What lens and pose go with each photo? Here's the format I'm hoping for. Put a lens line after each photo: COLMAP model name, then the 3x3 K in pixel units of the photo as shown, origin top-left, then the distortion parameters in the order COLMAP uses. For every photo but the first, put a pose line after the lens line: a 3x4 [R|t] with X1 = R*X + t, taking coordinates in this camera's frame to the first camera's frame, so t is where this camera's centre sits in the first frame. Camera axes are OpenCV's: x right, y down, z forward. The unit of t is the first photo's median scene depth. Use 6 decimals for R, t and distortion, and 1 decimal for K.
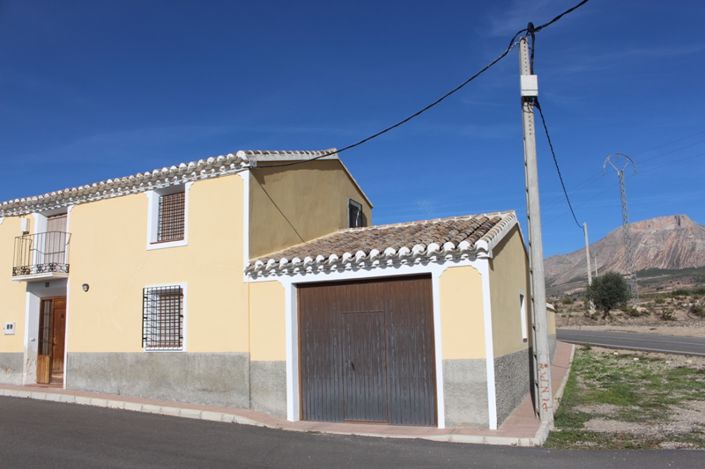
lens RADIAL K [[583.4, 0, 352.1], [0, 583.4, 231.9], [0, 0, 1]] dist [-0.140820, 0.111123]
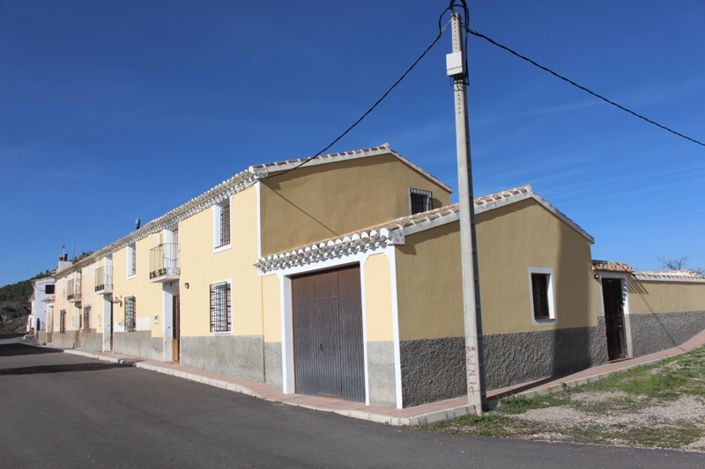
lens RADIAL K [[583.4, 0, 353.5], [0, 583.4, 230.6], [0, 0, 1]] dist [-0.140820, 0.111123]
pose [[0.887980, -0.084518, -0.452049, 0.514587], [0.097333, 0.995239, 0.005119, 0.005907], [0.449464, -0.048545, 0.891978, 0.027553]]
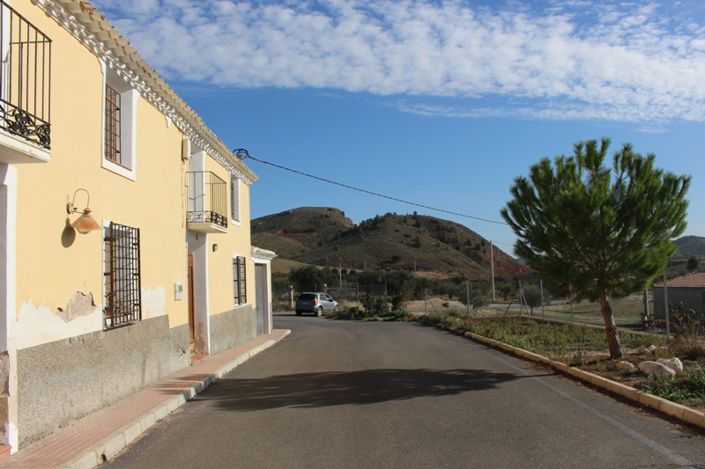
lens RADIAL K [[583.4, 0, 353.8], [0, 583.4, 237.8], [0, 0, 1]] dist [-0.140820, 0.111123]
pose [[-0.439816, 0.101466, 0.892338, -1.633882], [-0.103395, 0.981270, -0.162539, 0.244732], [-0.892116, -0.163751, -0.421088, 1.360542]]
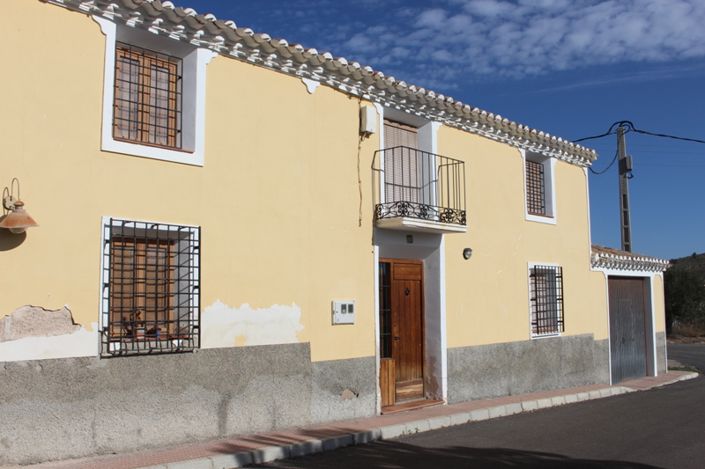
lens RADIAL K [[667.2, 0, 353.4], [0, 667.2, 241.0], [0, 0, 1]] dist [-0.084635, 0.000000]
pose [[0.303291, 0.121851, 0.945075, -1.444304], [-0.149723, 0.985565, -0.079023, 0.190163], [-0.941062, -0.117532, 0.317157, 0.987090]]
